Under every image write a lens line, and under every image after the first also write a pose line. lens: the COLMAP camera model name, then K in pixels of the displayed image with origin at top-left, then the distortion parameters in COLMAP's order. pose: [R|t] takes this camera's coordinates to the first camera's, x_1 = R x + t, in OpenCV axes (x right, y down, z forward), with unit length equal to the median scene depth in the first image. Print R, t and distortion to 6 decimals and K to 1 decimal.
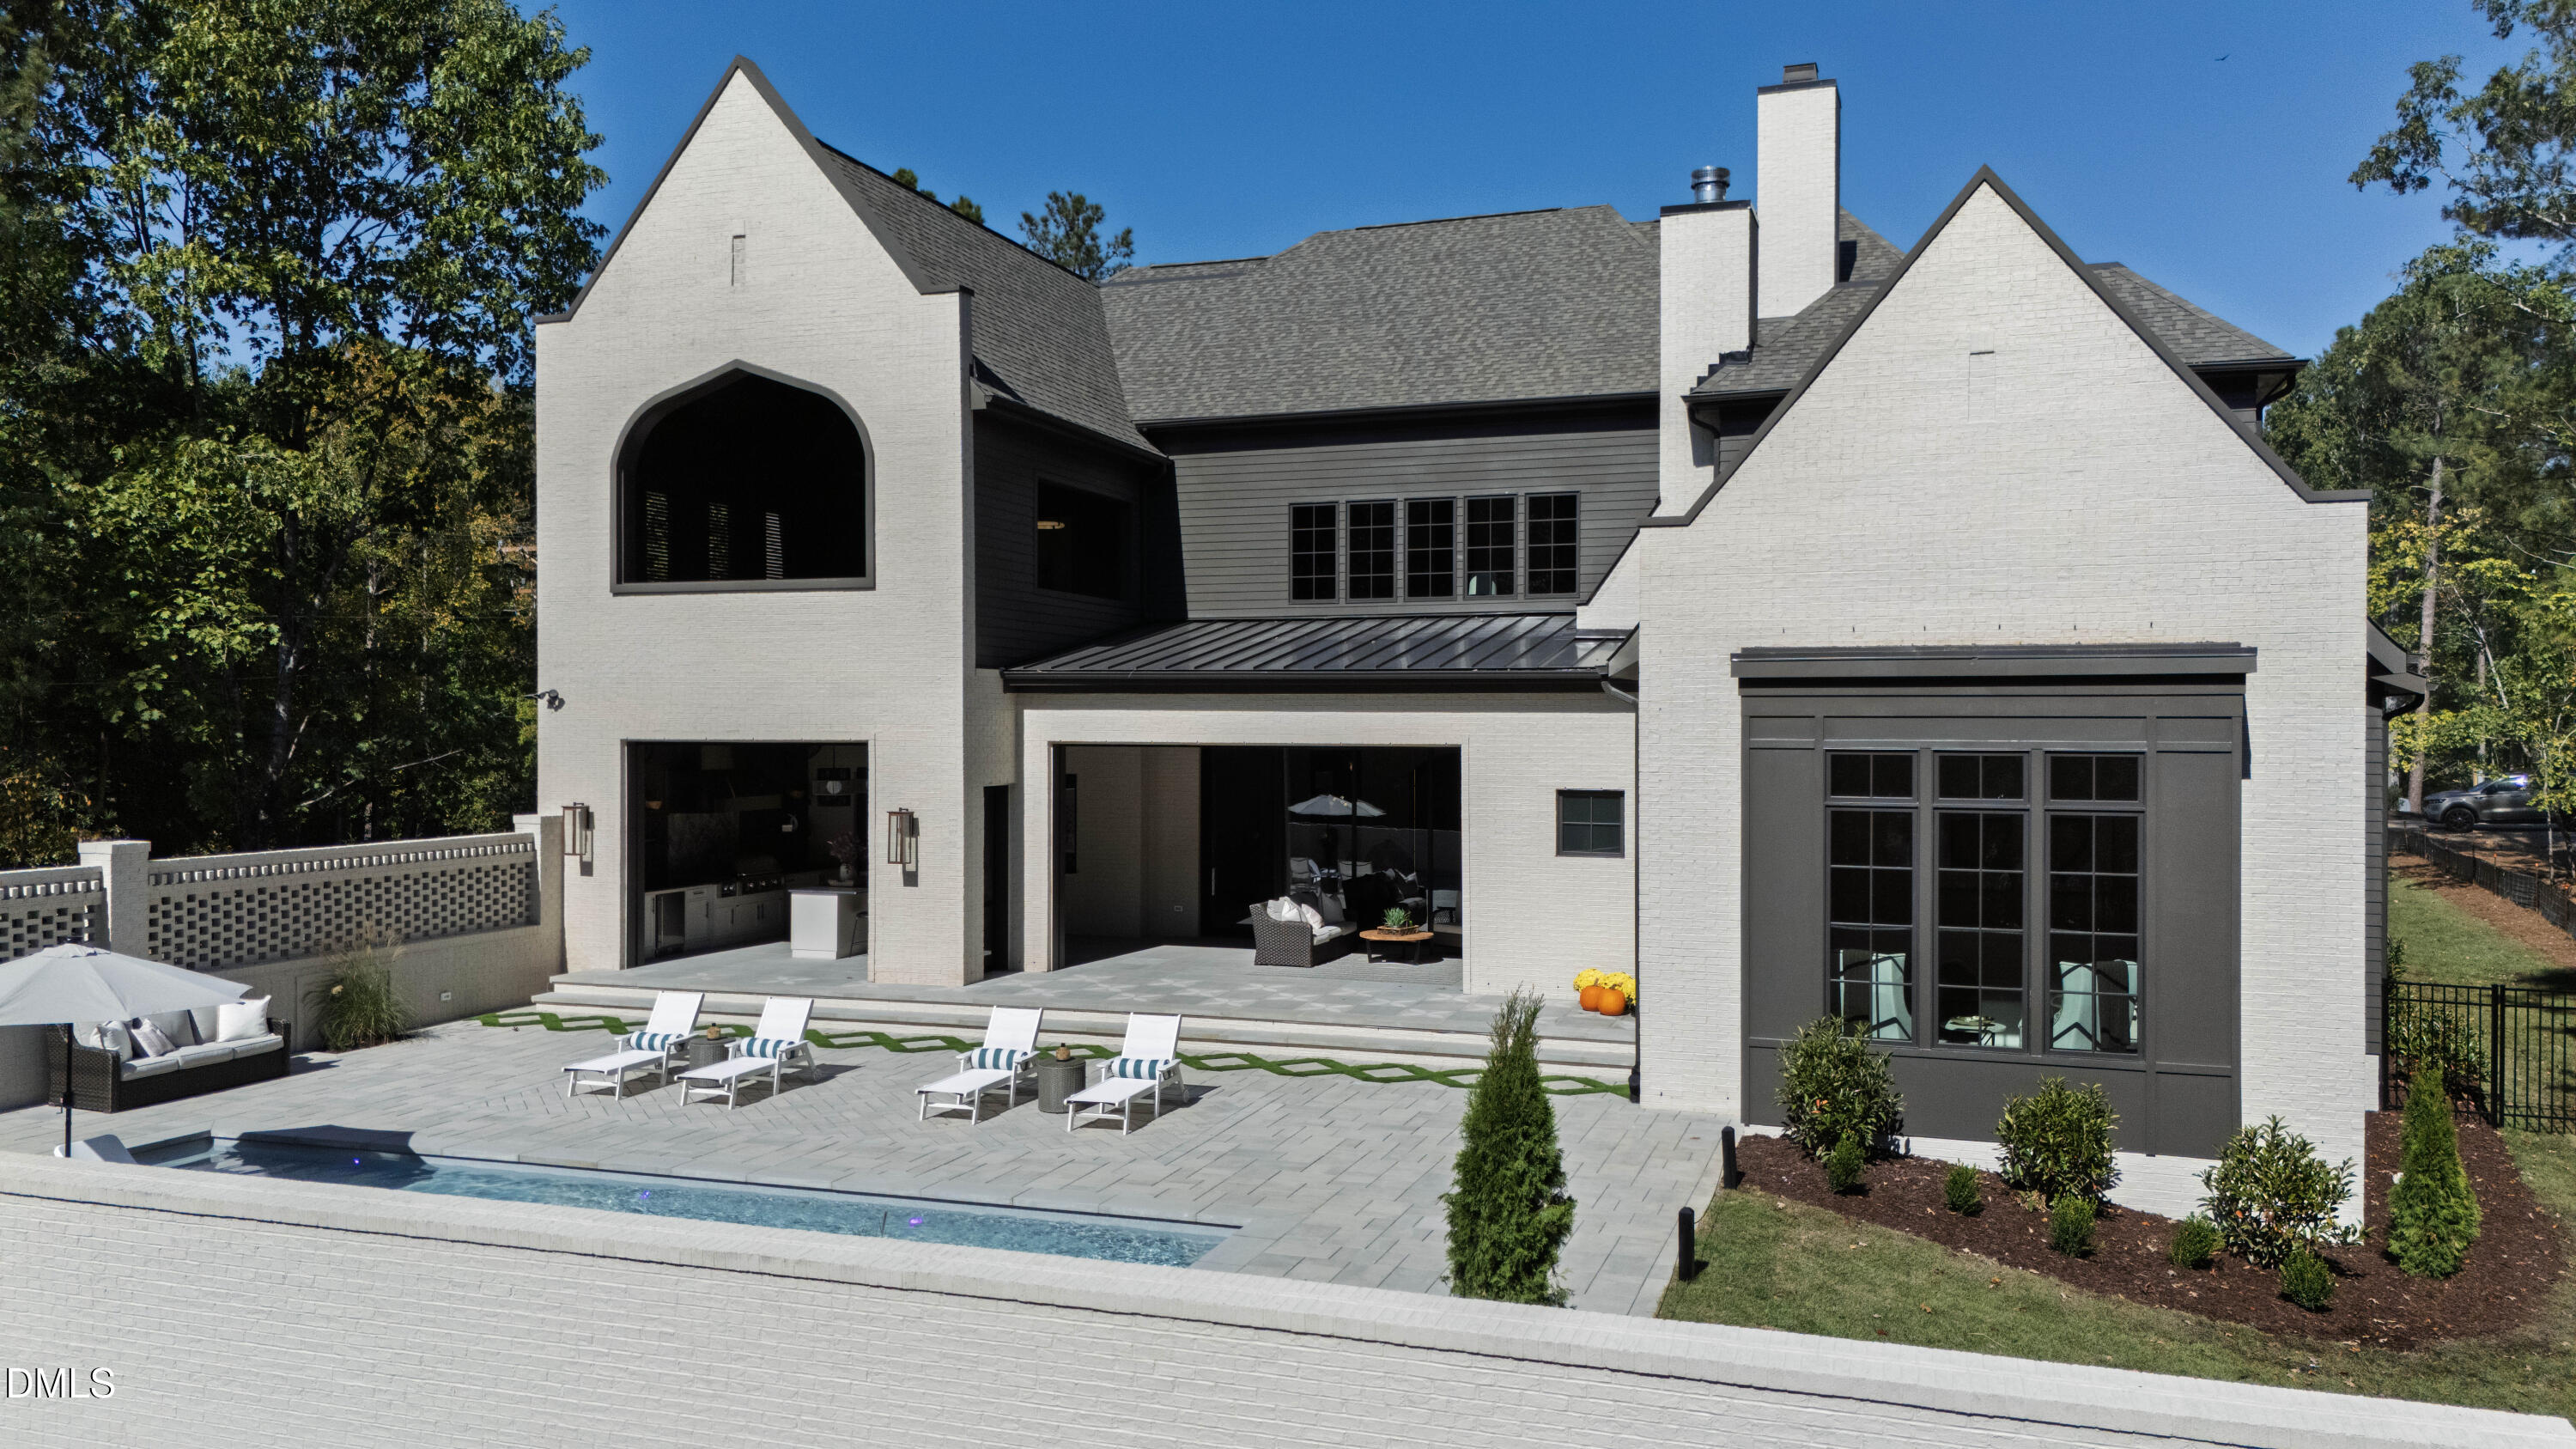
lens RADIAL K [[1868.6, 0, 1288.0], [0, 1868.6, 724.5], [0, 0, 1]] dist [0.007978, -0.001242]
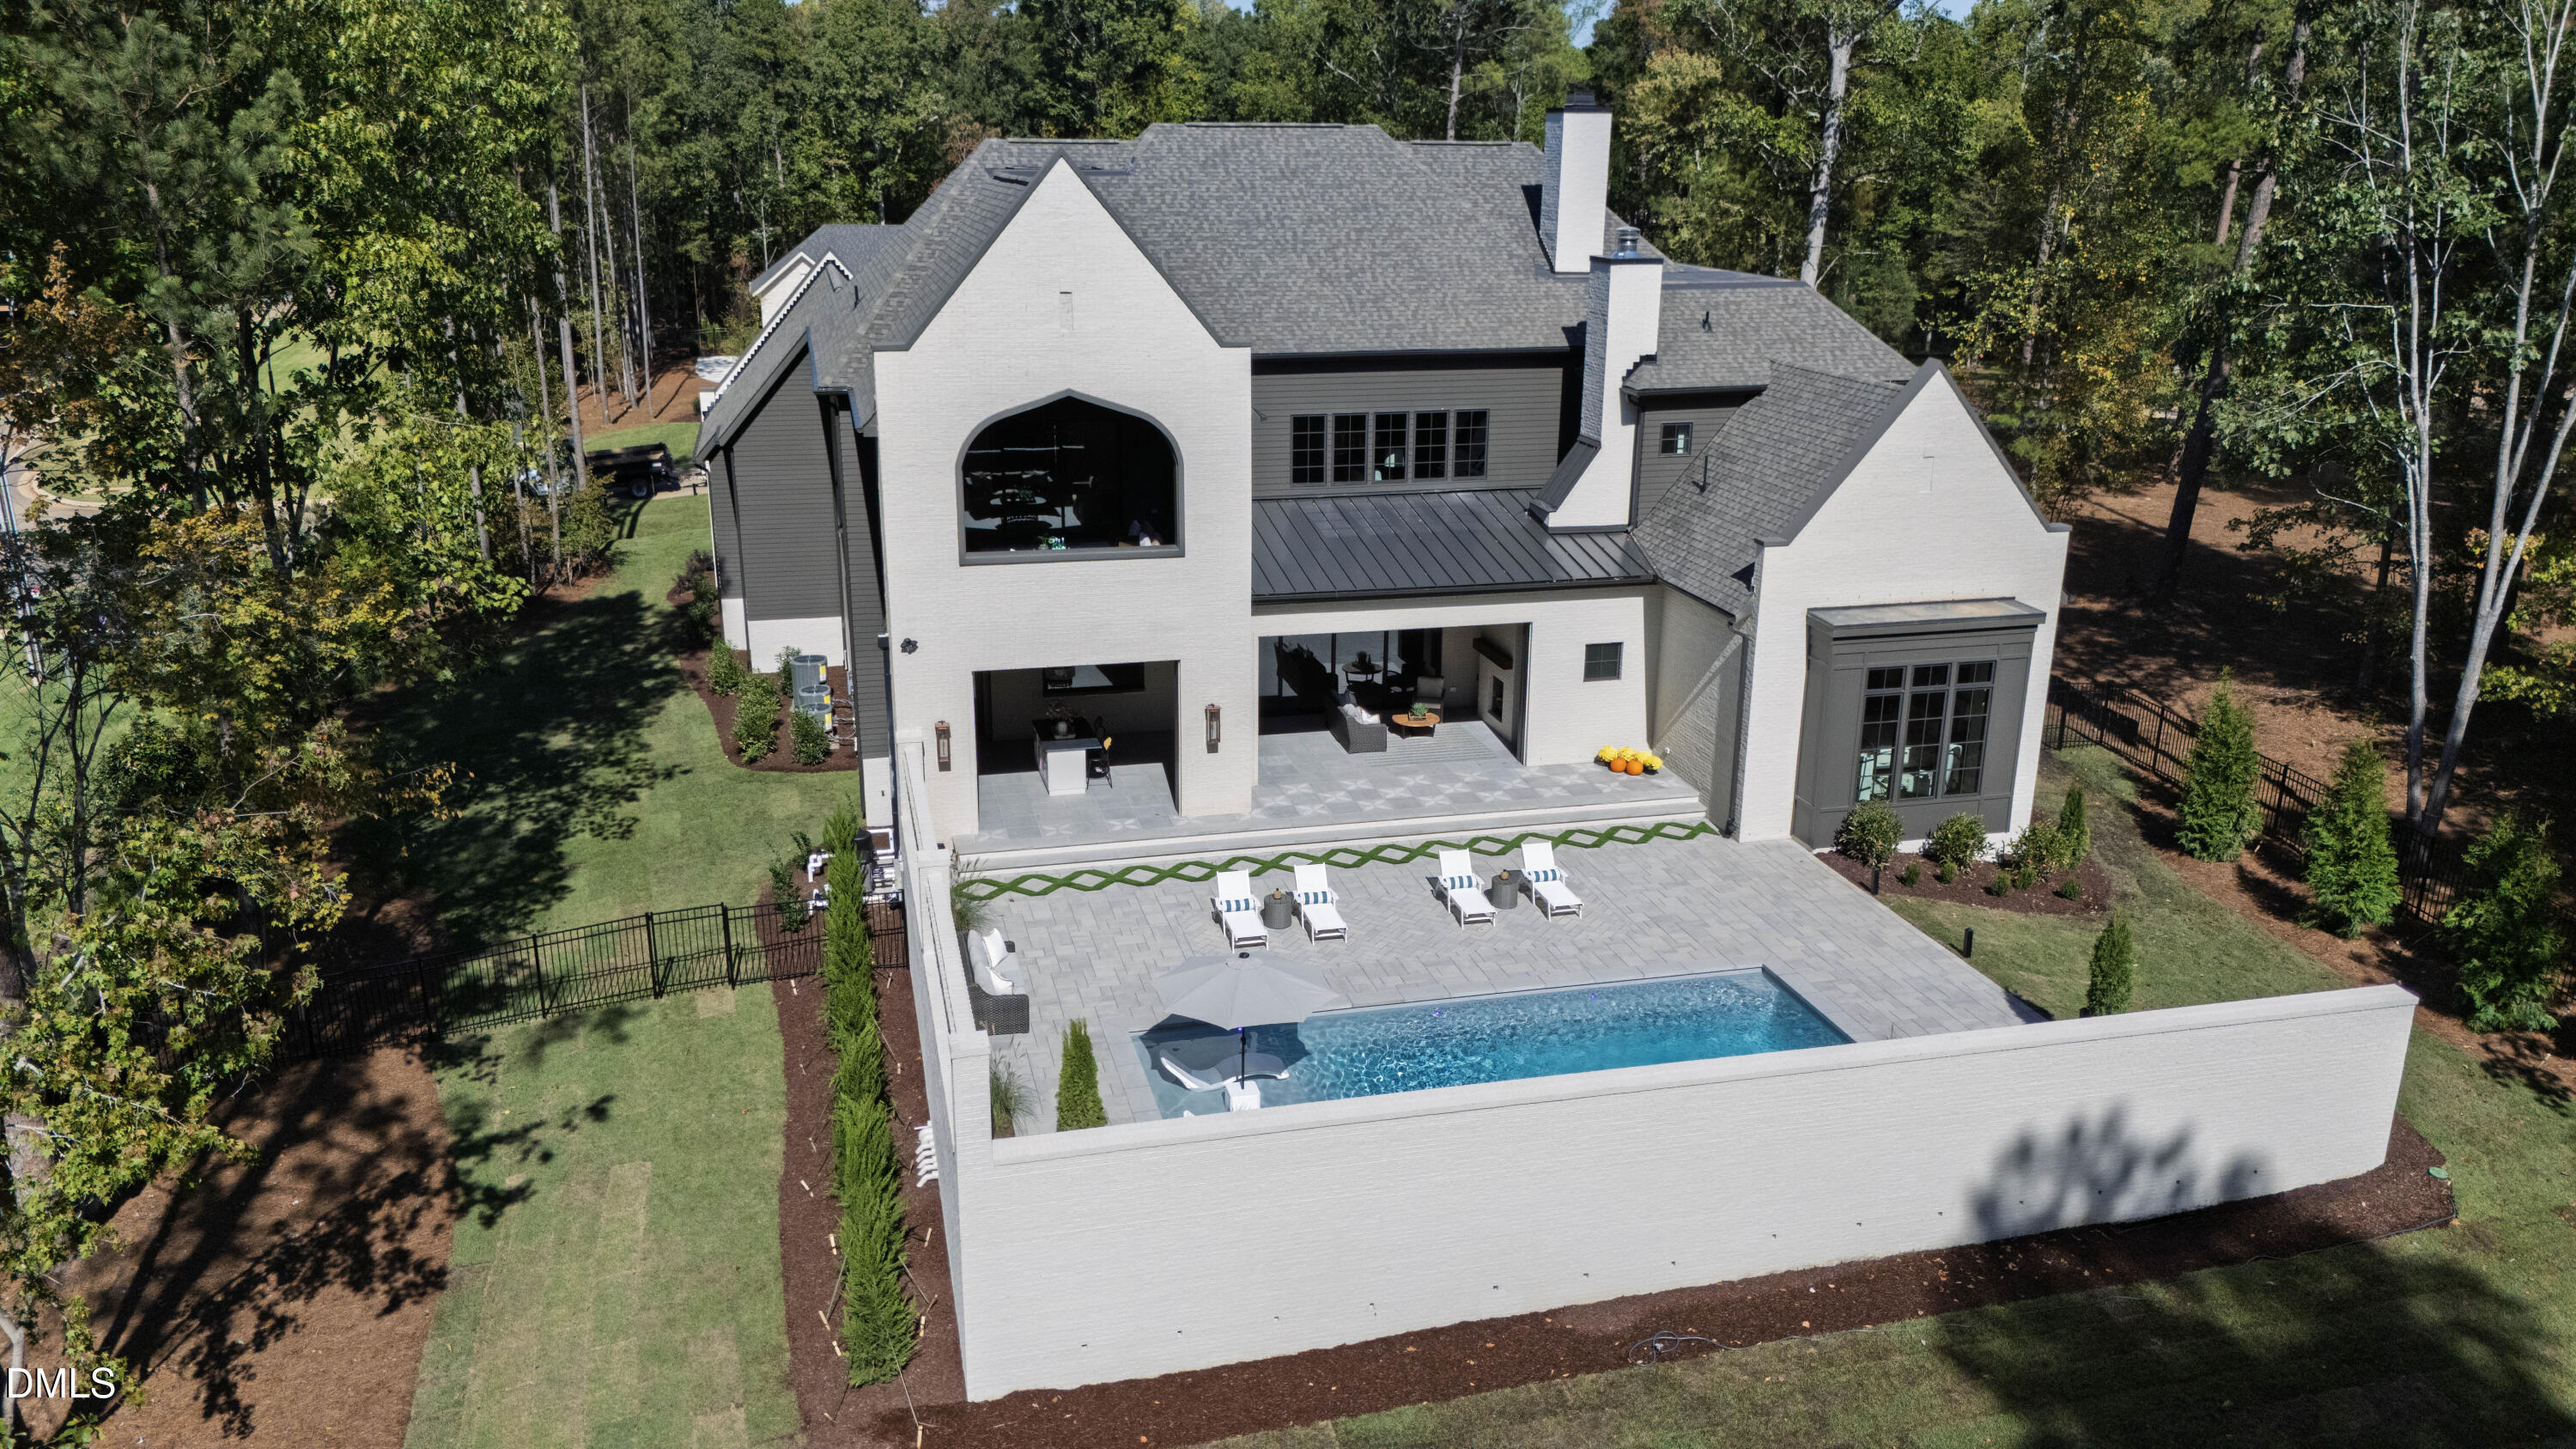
lens RADIAL K [[1868.6, 0, 1288.0], [0, 1868.6, 724.5], [0, 0, 1]] dist [0.007978, -0.001242]
pose [[0.837849, -0.152530, 0.524160, -0.911727], [-0.004509, 0.958205, 0.286045, -0.351879], [-0.545884, -0.242026, 0.802144, -0.199523]]
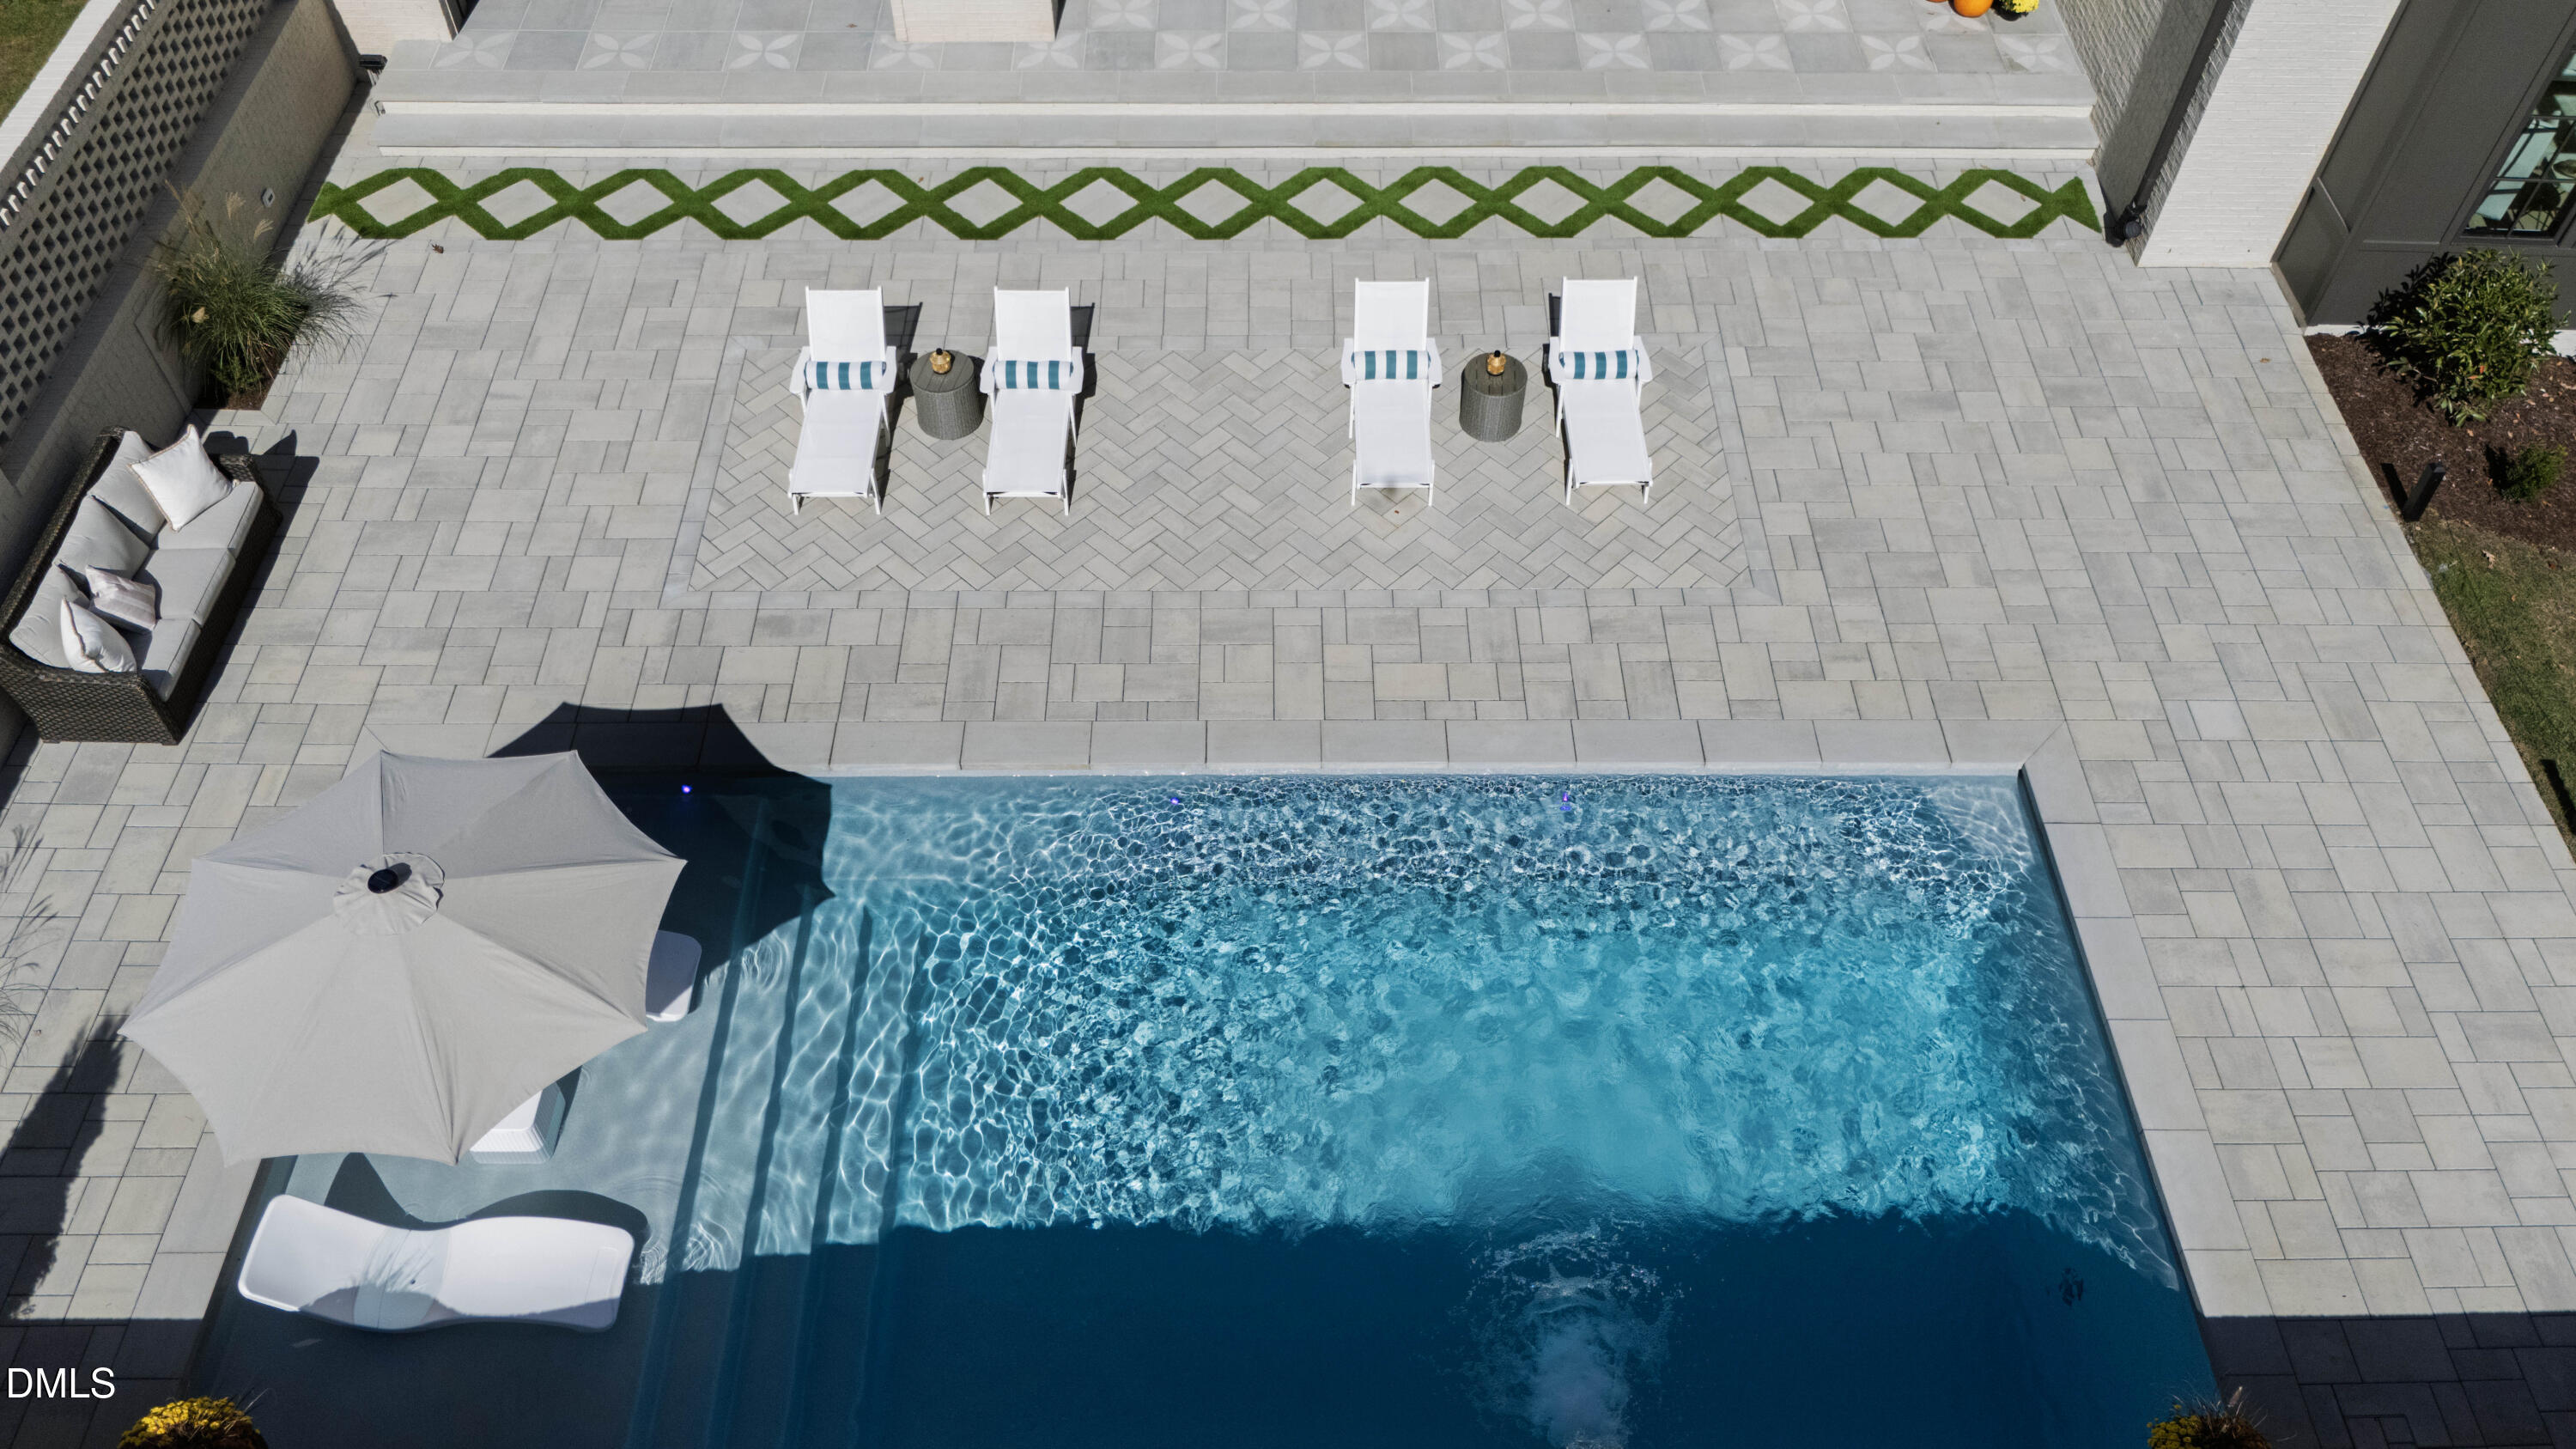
lens RADIAL K [[1868.6, 0, 1288.0], [0, 1868.6, 724.5], [0, 0, 1]] dist [0.007978, -0.001242]
pose [[0.944832, -0.252209, 0.209005, -0.299662], [-0.007011, 0.622357, 0.782702, -0.240729], [-0.327480, -0.740988, 0.586254, 0.372930]]
